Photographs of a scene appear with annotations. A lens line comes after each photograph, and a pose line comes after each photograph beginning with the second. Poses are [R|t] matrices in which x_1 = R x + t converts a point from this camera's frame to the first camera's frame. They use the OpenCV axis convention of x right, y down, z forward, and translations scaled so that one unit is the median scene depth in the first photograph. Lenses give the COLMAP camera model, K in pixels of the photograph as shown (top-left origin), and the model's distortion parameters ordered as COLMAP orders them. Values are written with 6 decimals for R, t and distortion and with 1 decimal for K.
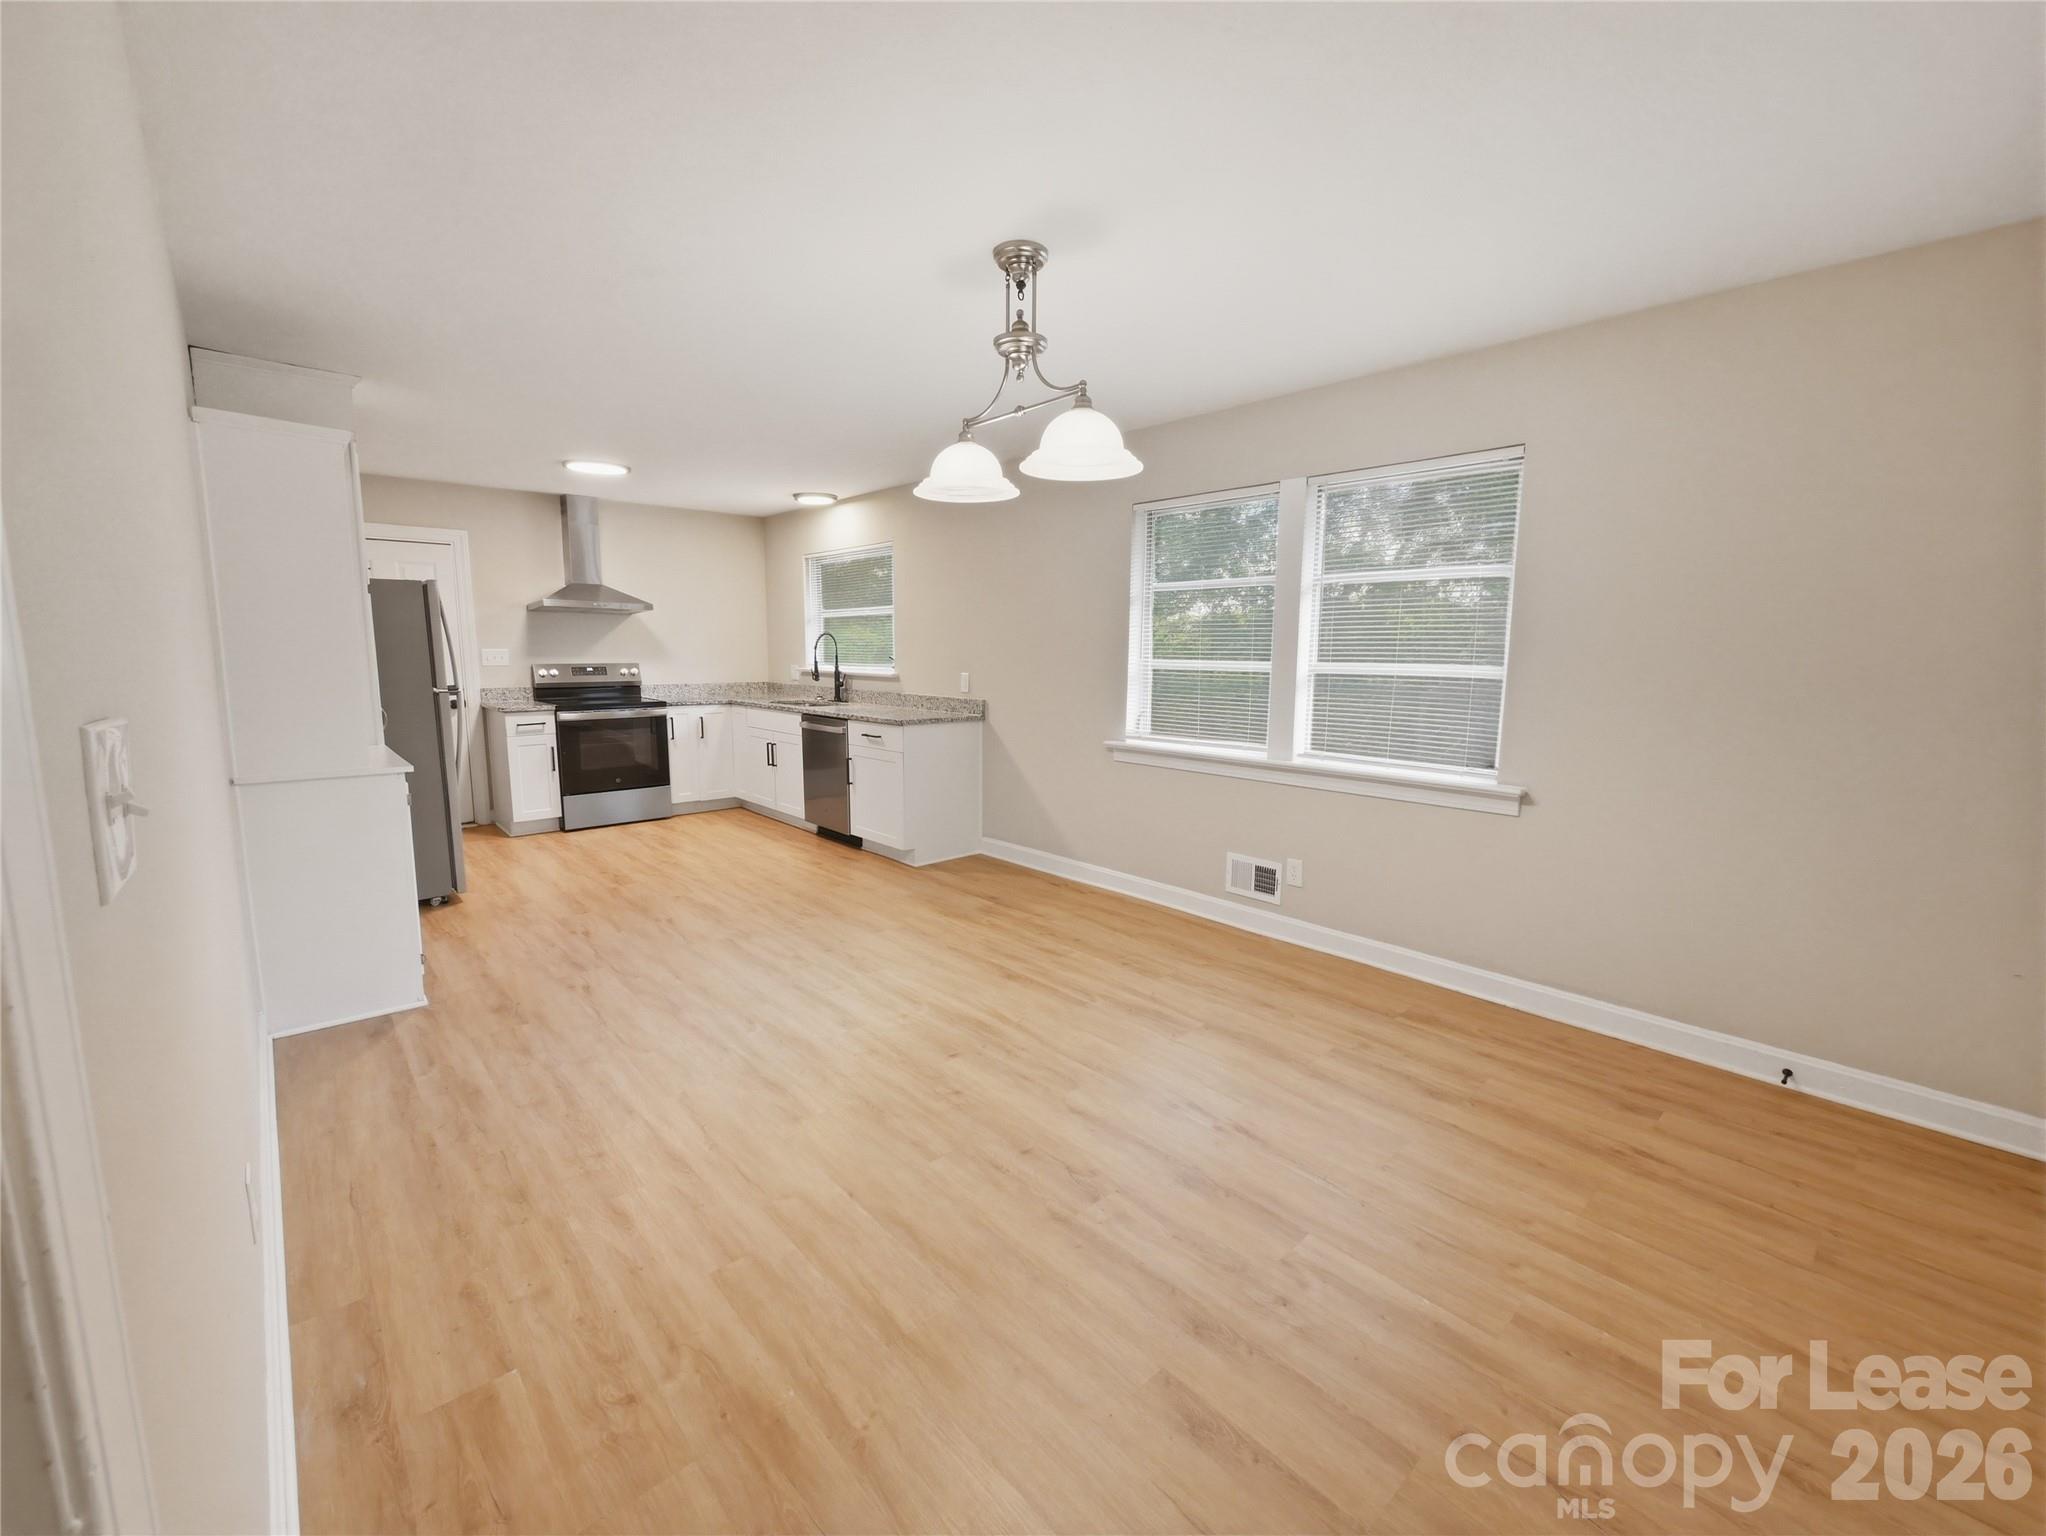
lens RADIAL K [[838.6, 0, 1029.8], [0, 838.6, 763.1], [0, 0, 1]] dist [-0.010937, 0.000950]
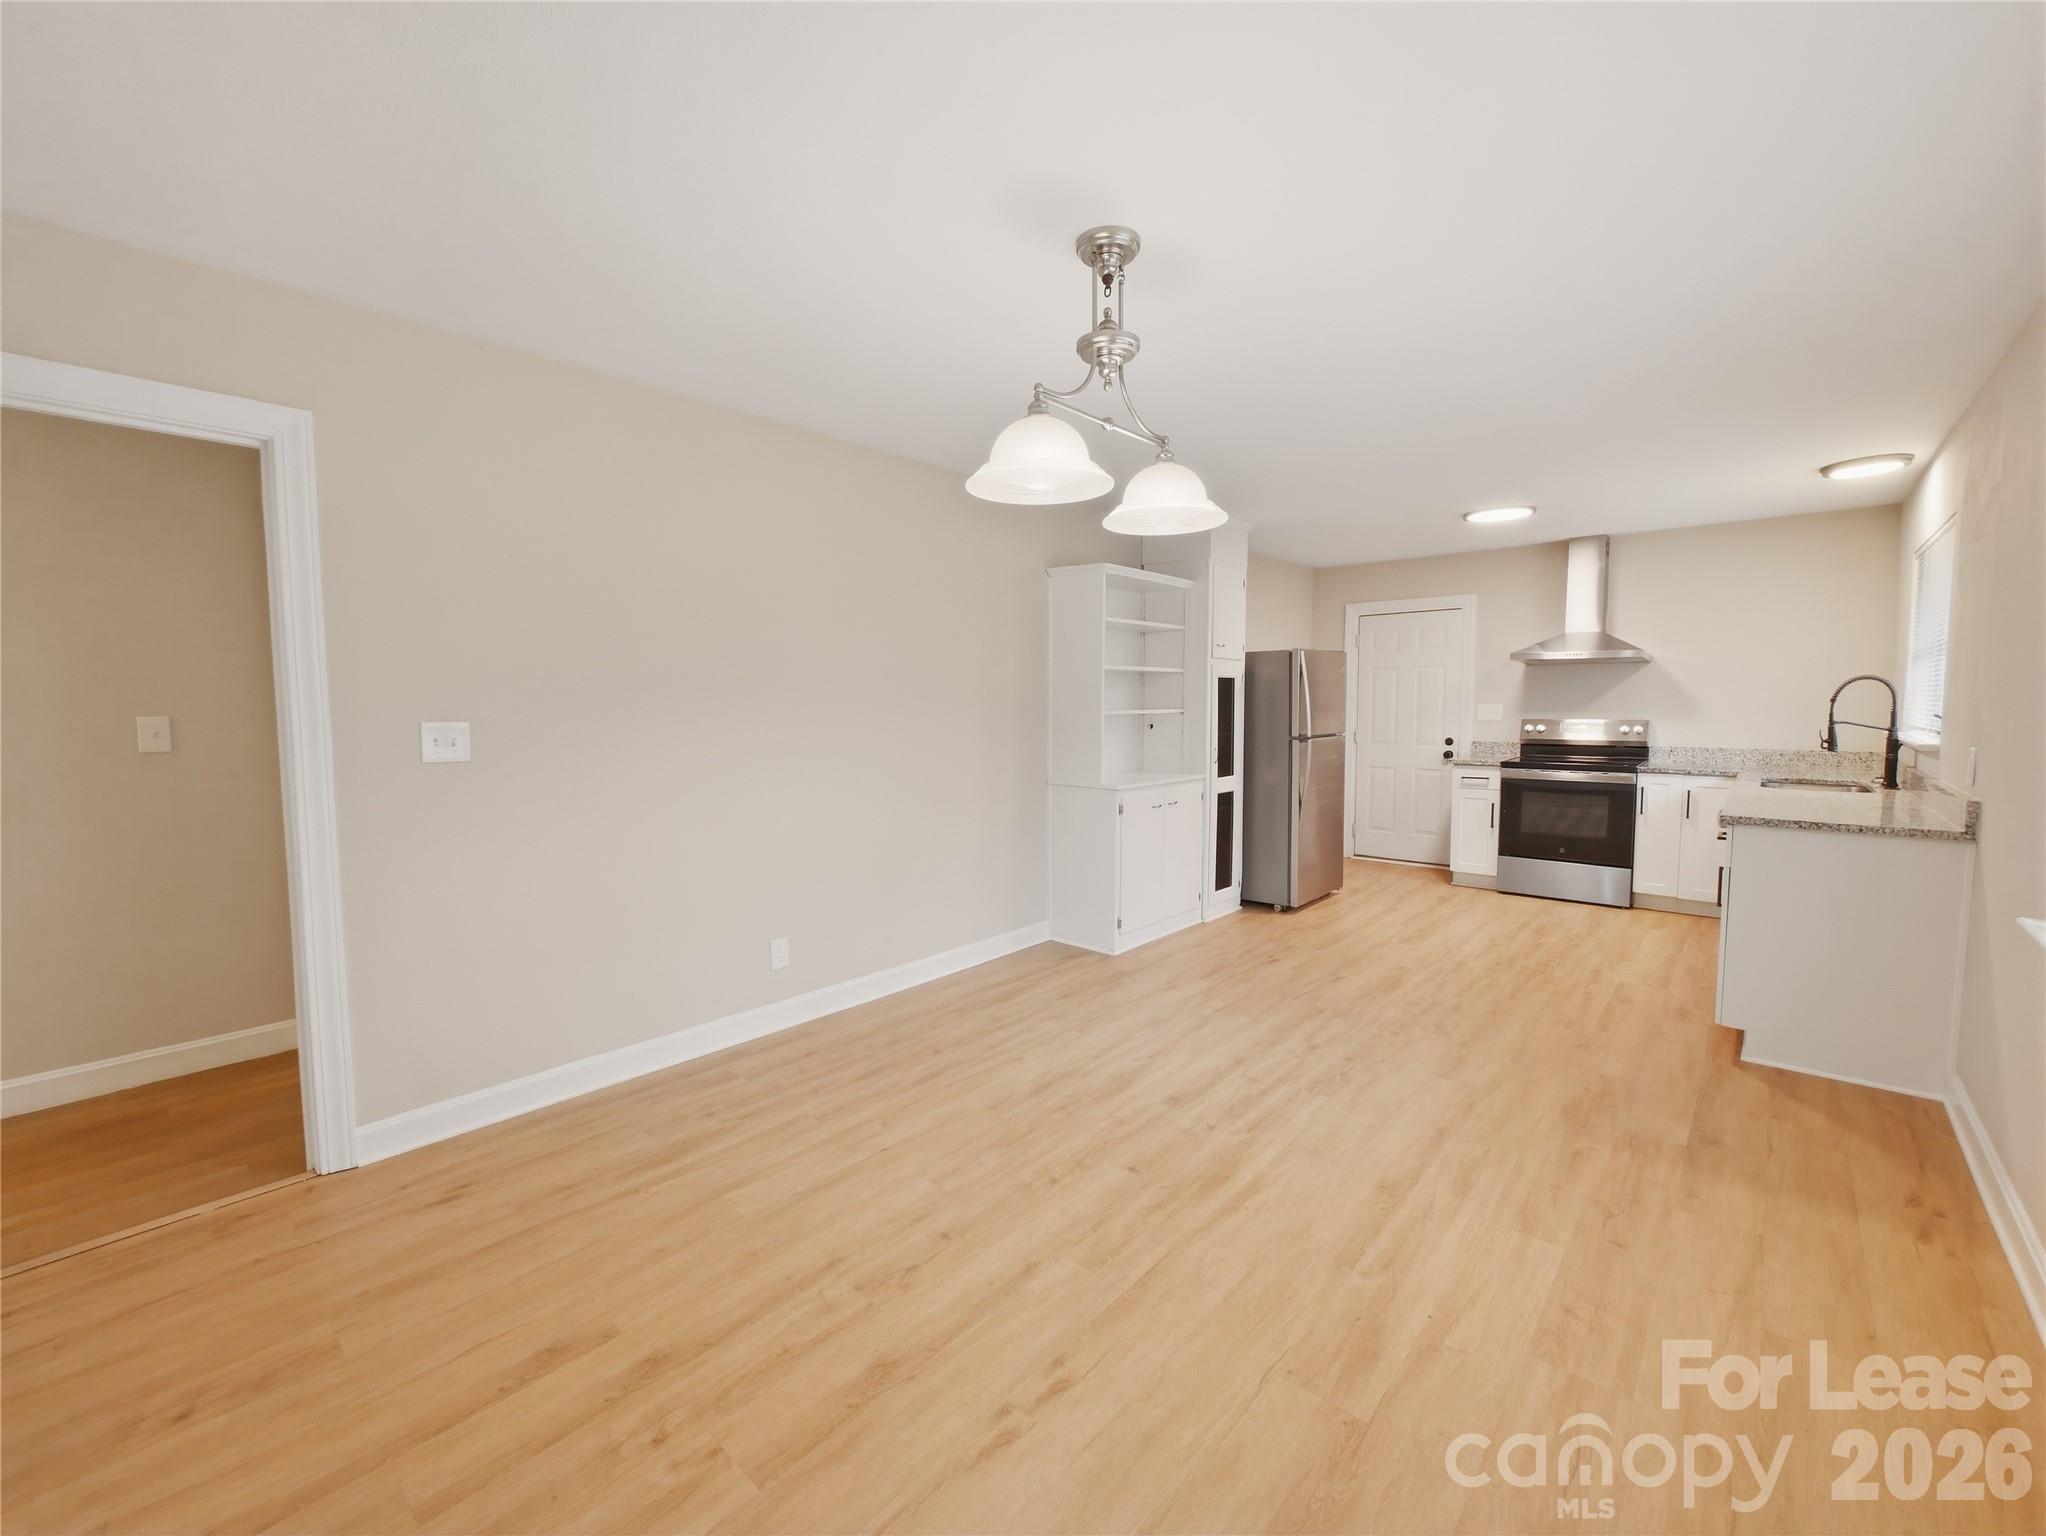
lens RADIAL K [[838.6, 0, 1029.8], [0, 838.6, 763.1], [0, 0, 1]] dist [-0.010937, 0.000950]
pose [[0.098913, 0.063925, -0.993041, 0.354232], [-0.129720, 0.990247, 0.050825, -0.046582], [0.986605, 0.123790, 0.106241, 0.366562]]
